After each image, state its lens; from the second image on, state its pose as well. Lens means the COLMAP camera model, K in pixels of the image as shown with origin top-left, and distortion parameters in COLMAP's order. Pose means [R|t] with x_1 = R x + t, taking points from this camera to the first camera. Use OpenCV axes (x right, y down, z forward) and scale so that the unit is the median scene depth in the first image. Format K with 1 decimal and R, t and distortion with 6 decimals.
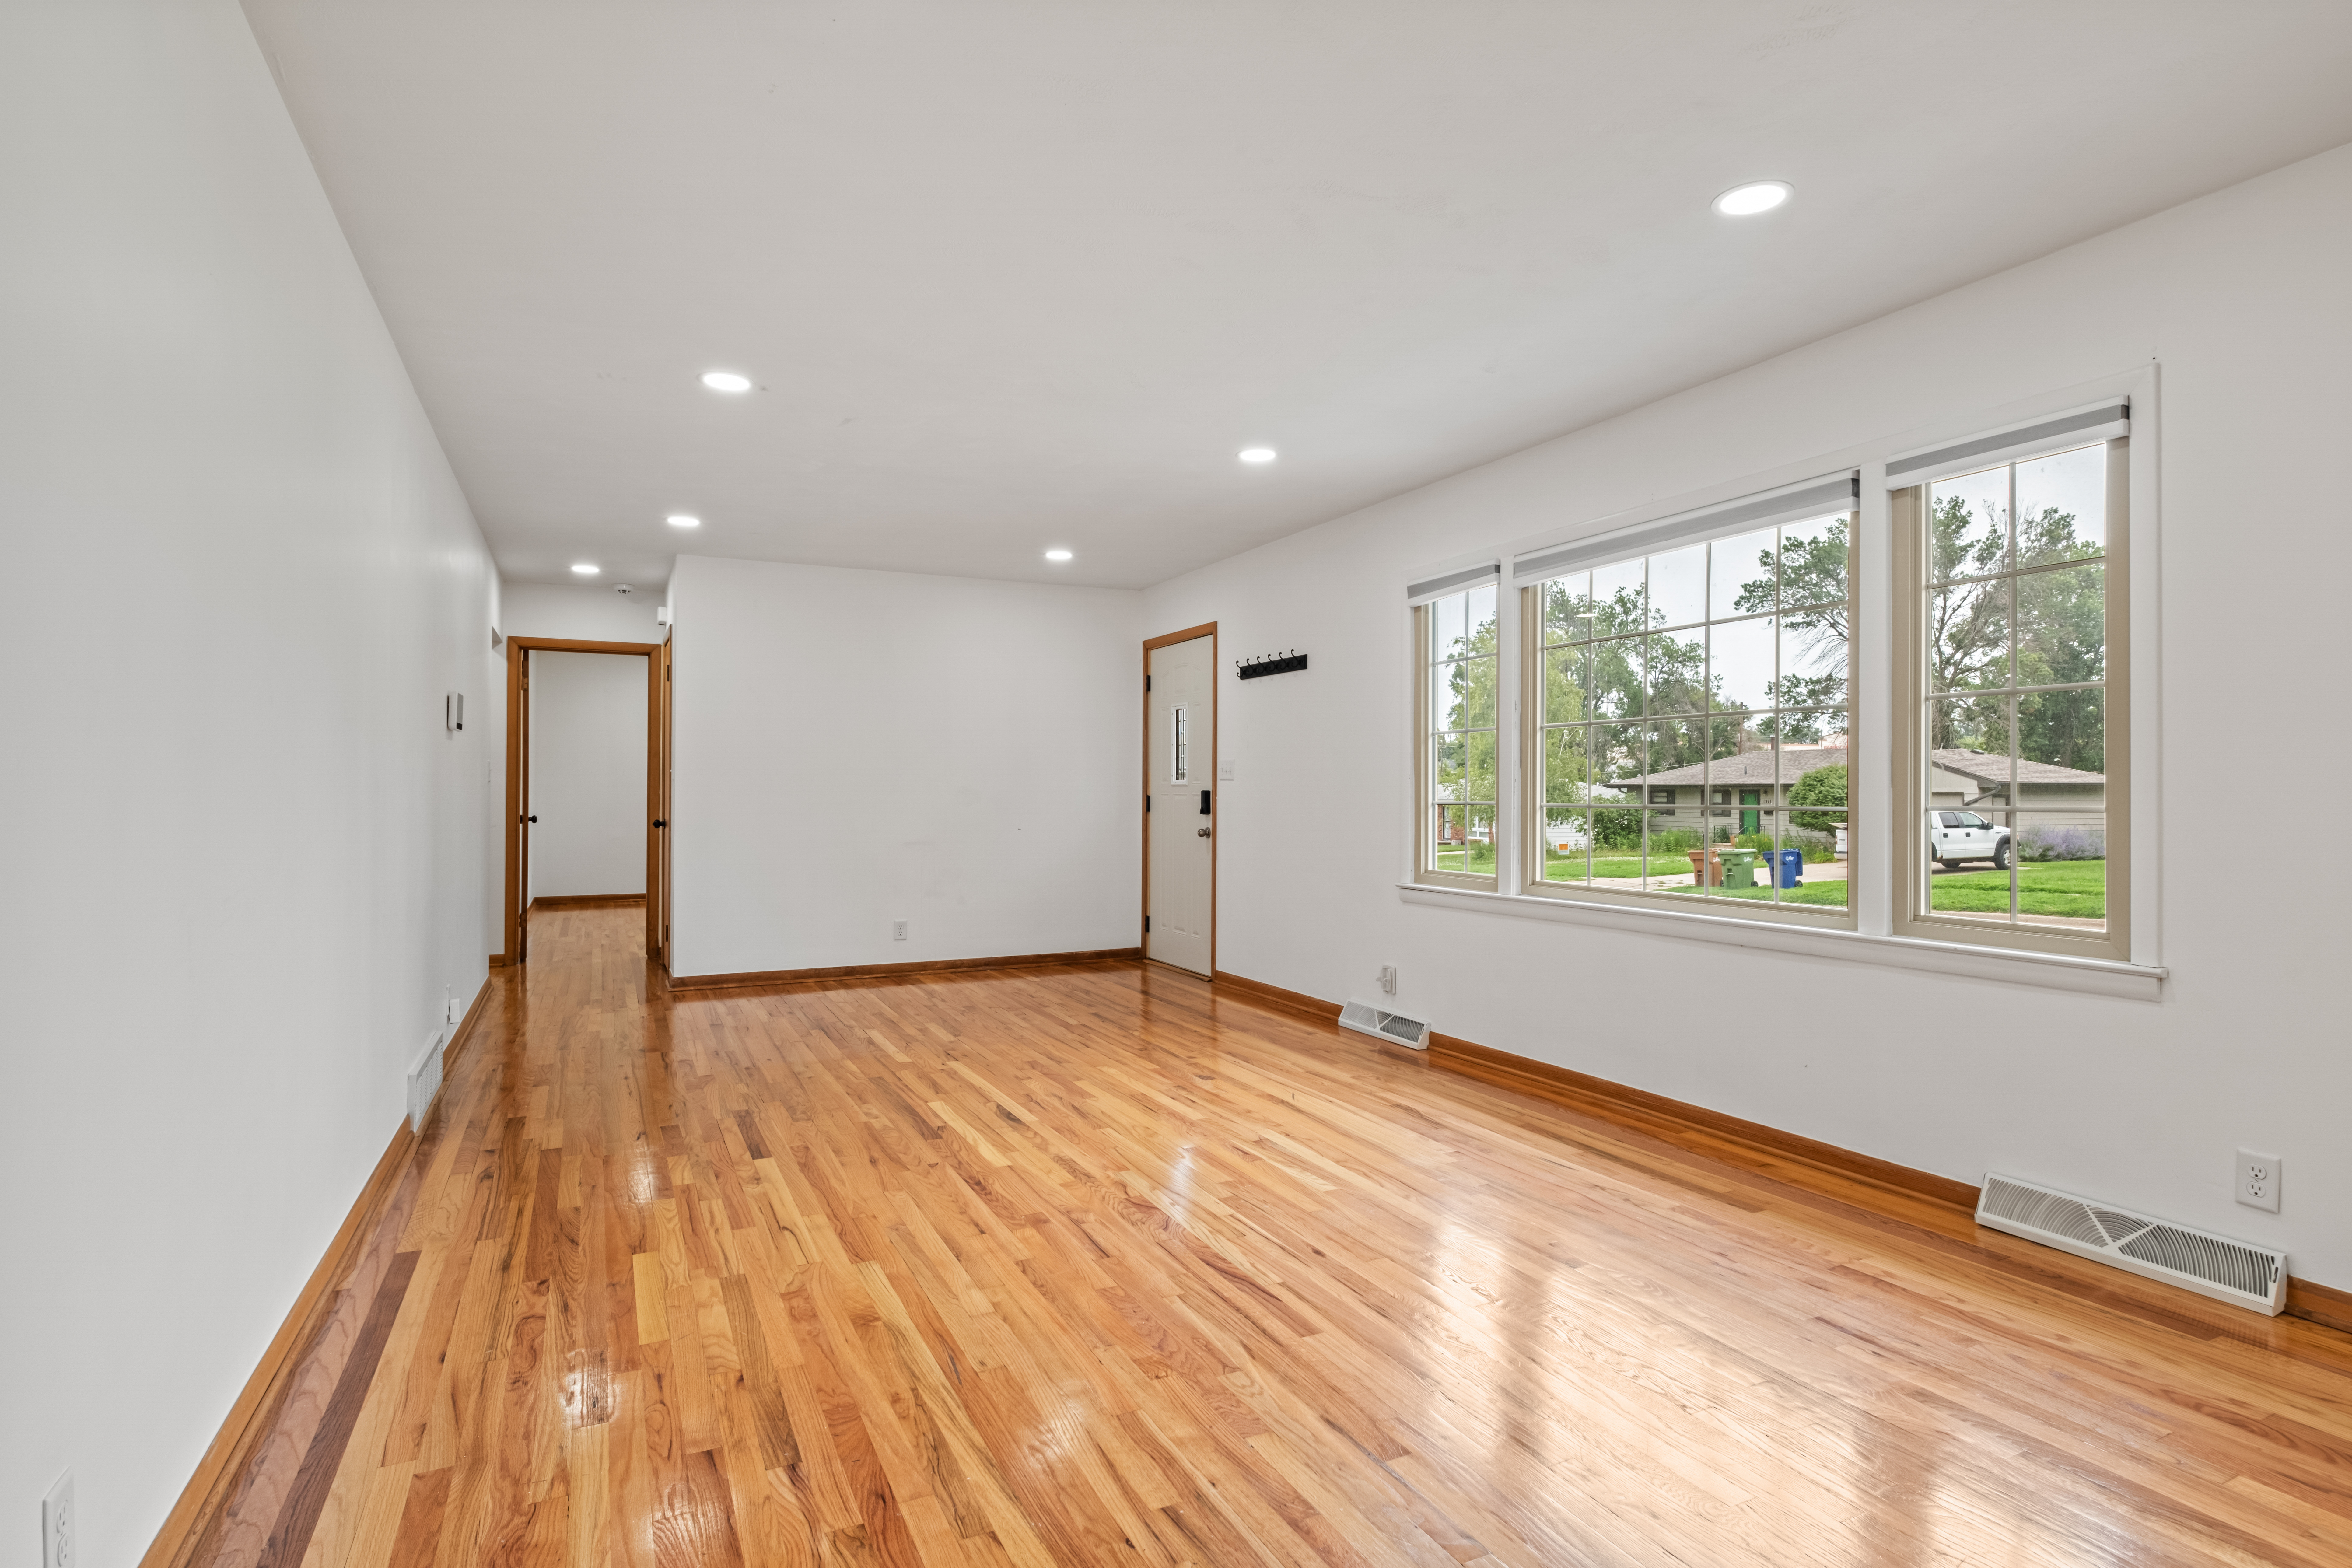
lens RADIAL K [[1195.1, 0, 1191.8], [0, 1195.1, 784.1], [0, 0, 1]] dist [-0.000369, -0.001816]
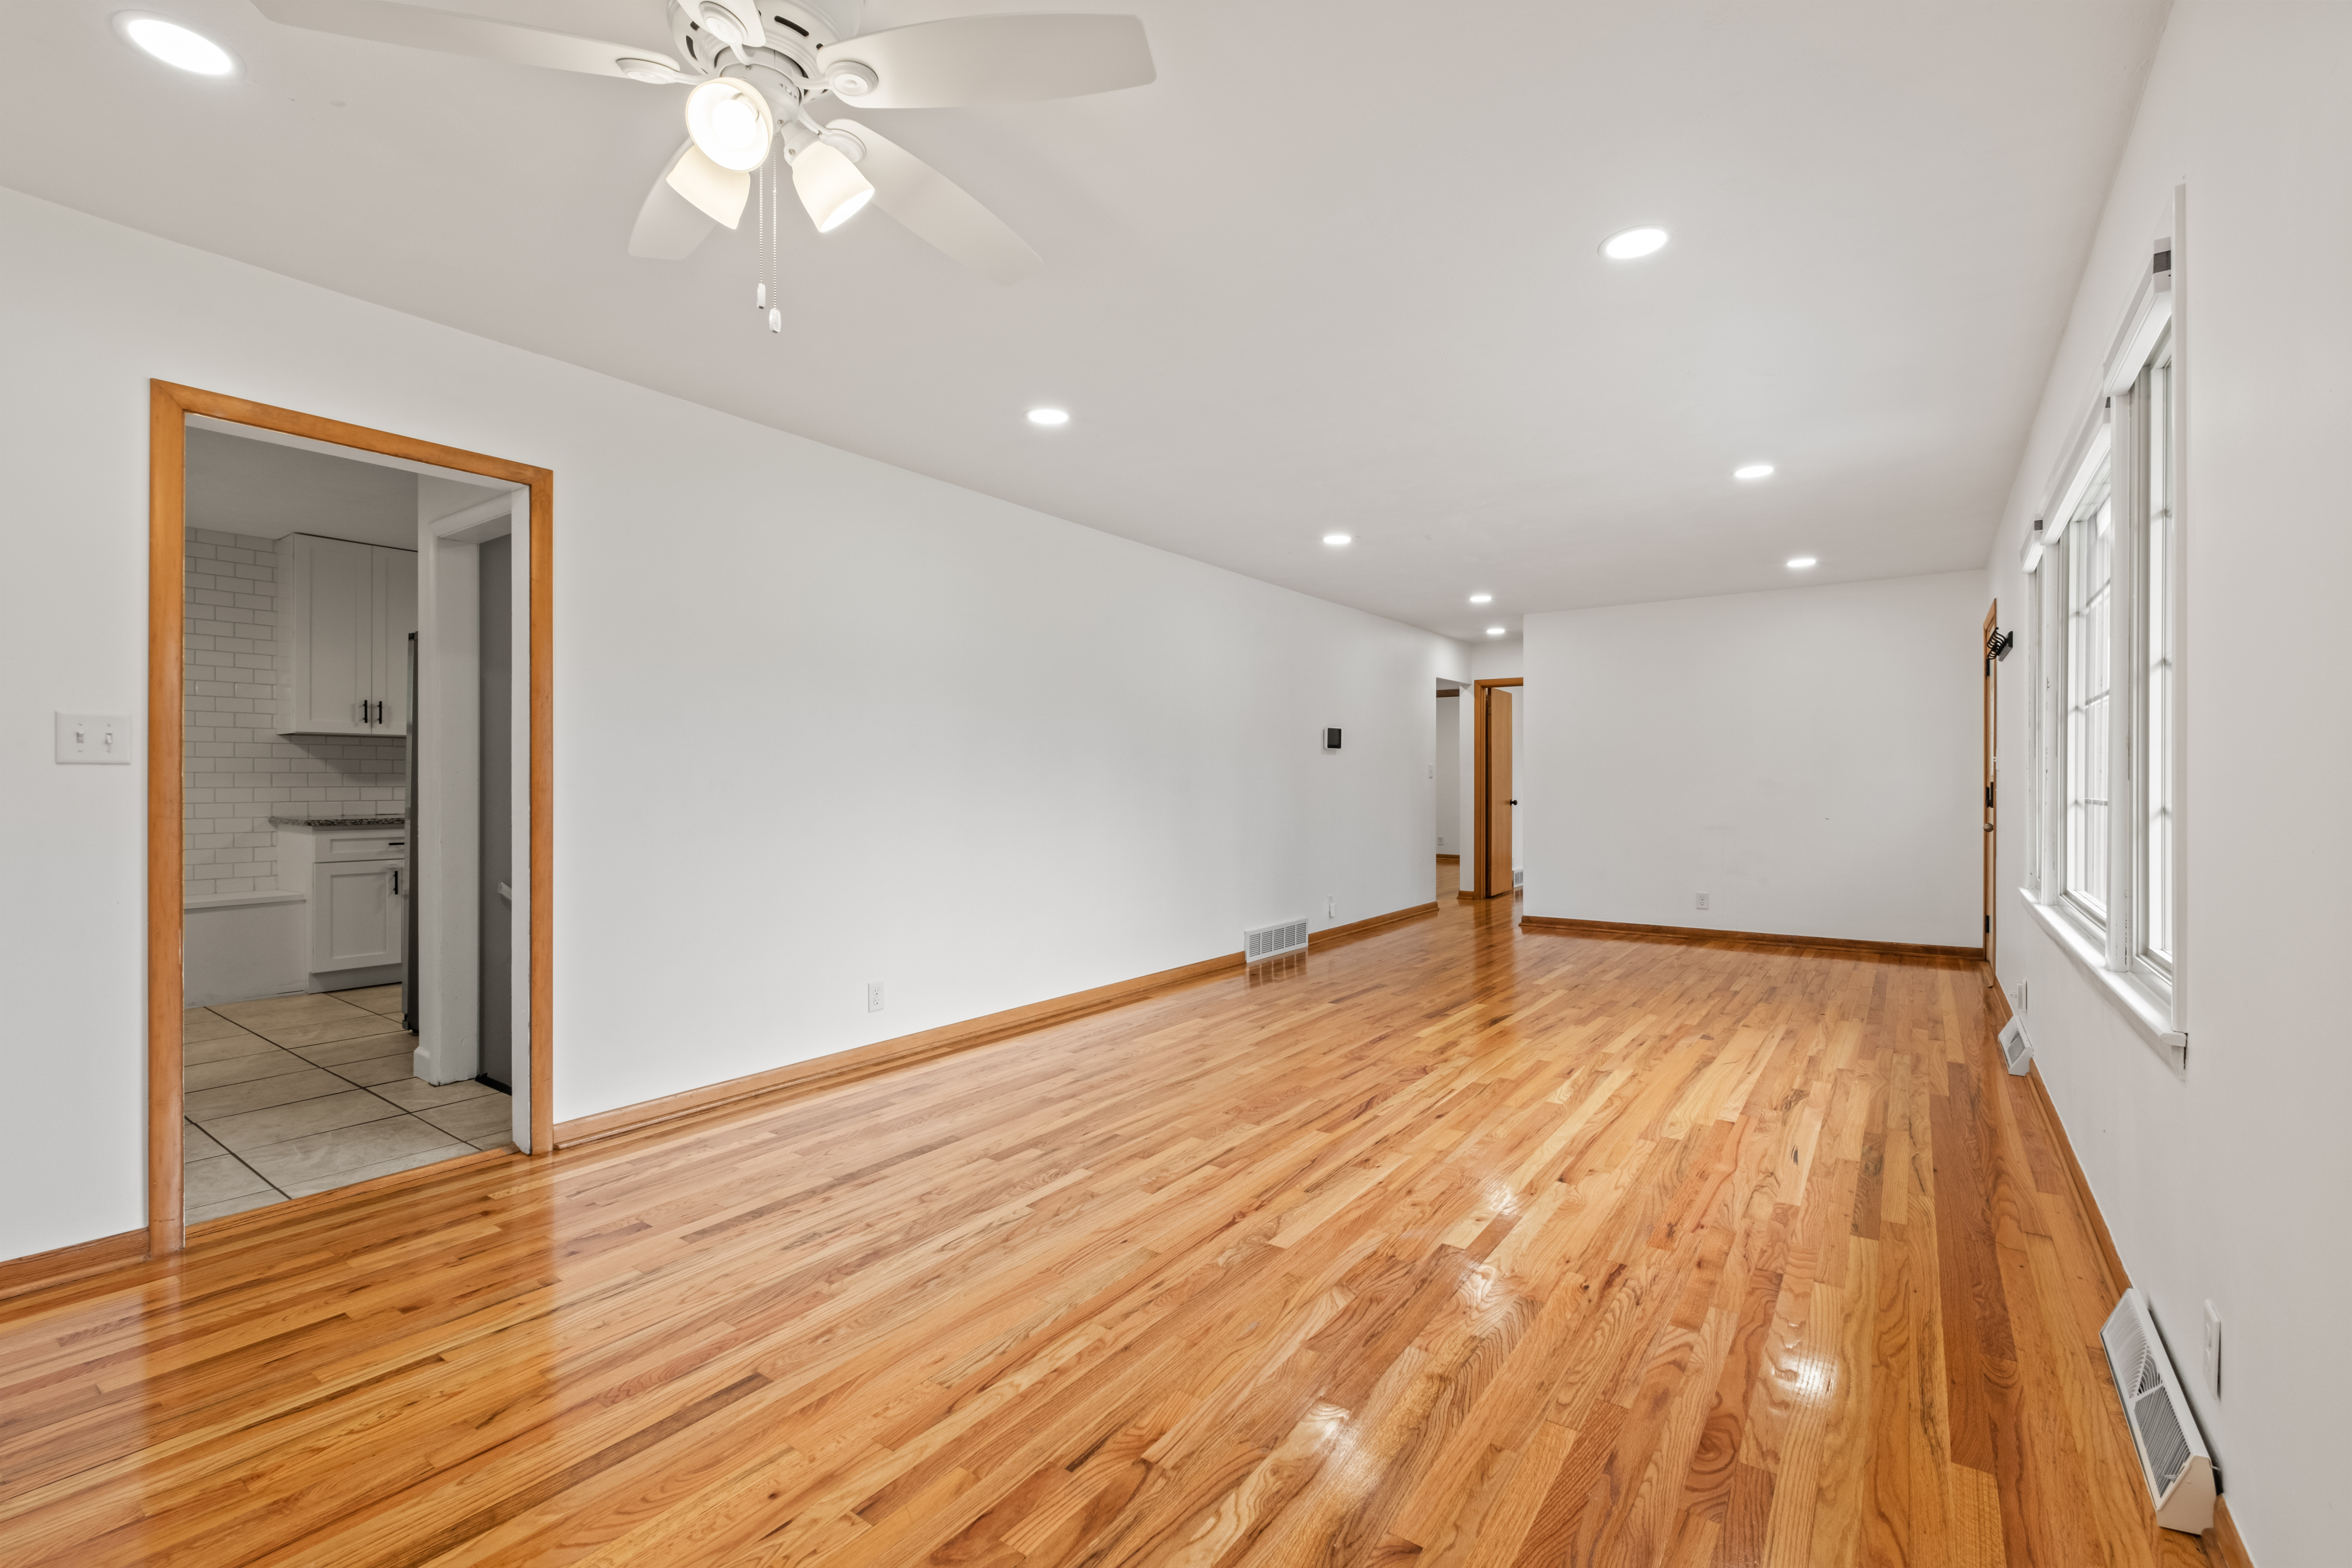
lens RADIAL K [[1019.8, 0, 1176.0], [0, 1019.8, 784.0], [0, 0, 1]] dist [0.000350, -0.007015]
pose [[0.465639, -0.000392, -0.884975, 0.954603], [0.006860, 0.999971, 0.003167, -0.000932], [0.884948, -0.007545, 0.465628, 0.167629]]
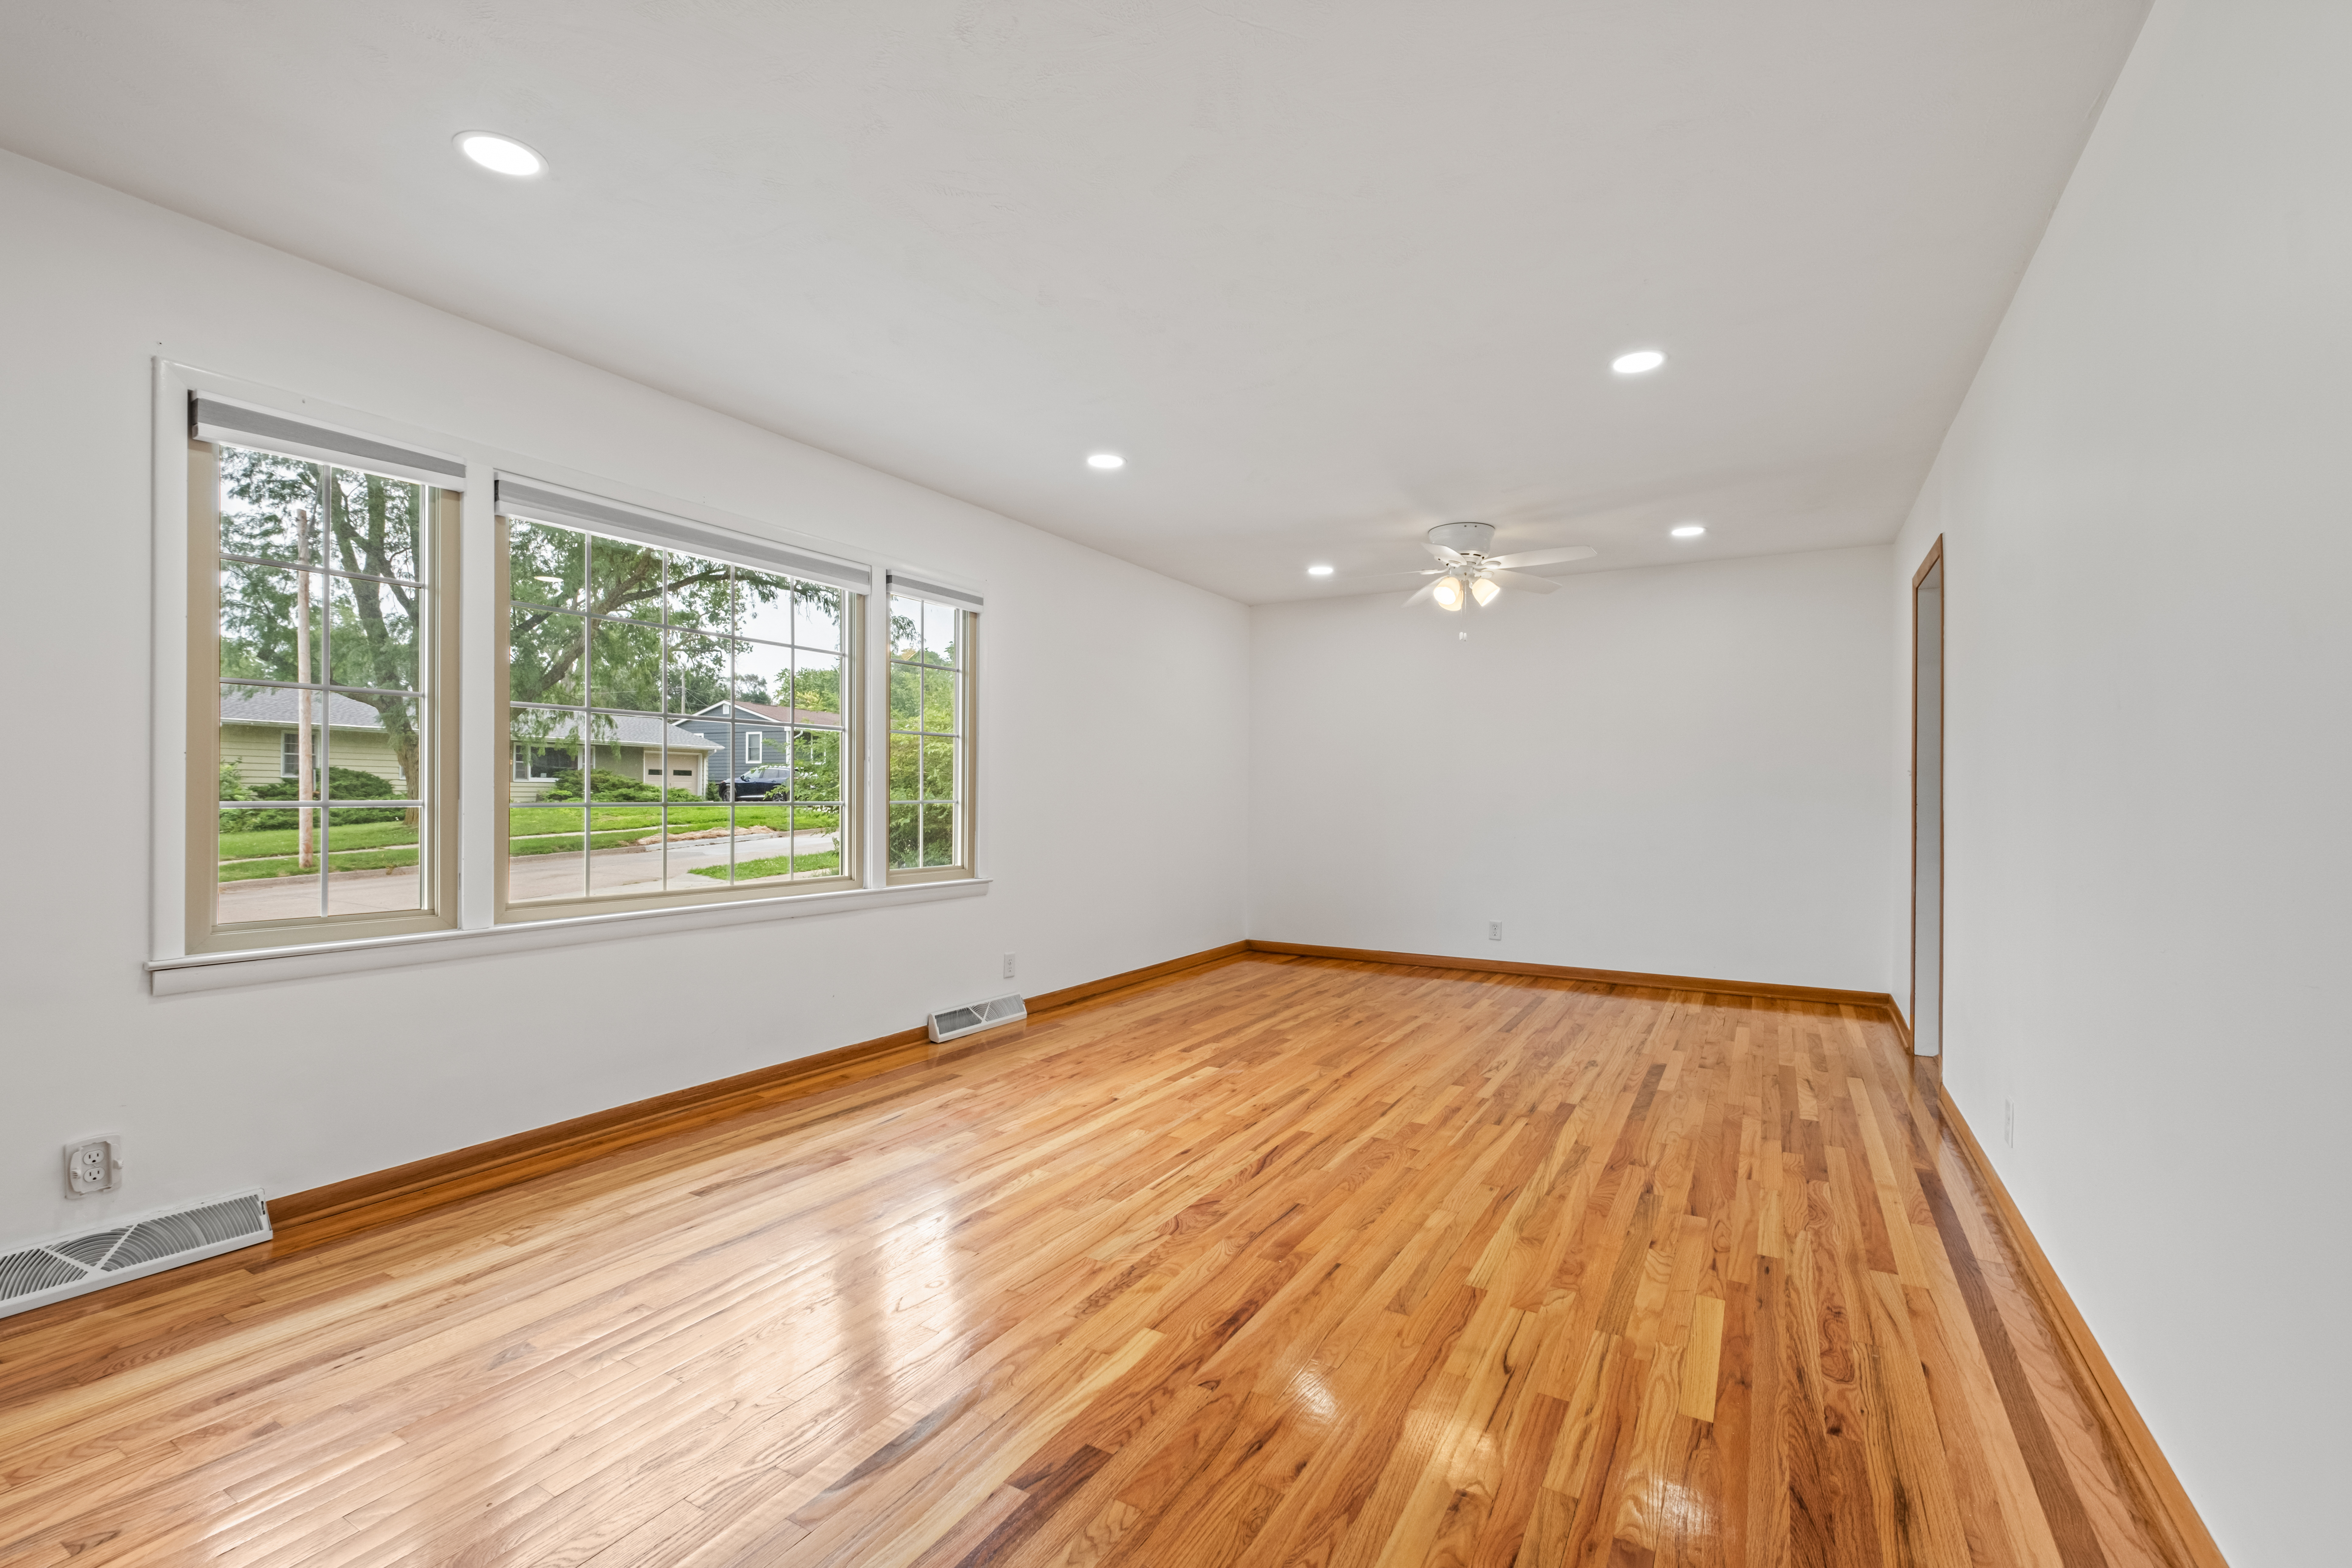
lens RADIAL K [[1019.8, 0, 1176.0], [0, 1019.8, 784.0], [0, 0, 1]] dist [0.000350, -0.007015]
pose [[-0.547908, 0.007313, 0.836506, -0.761556], [-0.010918, 0.999814, -0.015892, 0.013435], [-0.836467, -0.017840, -0.547727, 1.522635]]
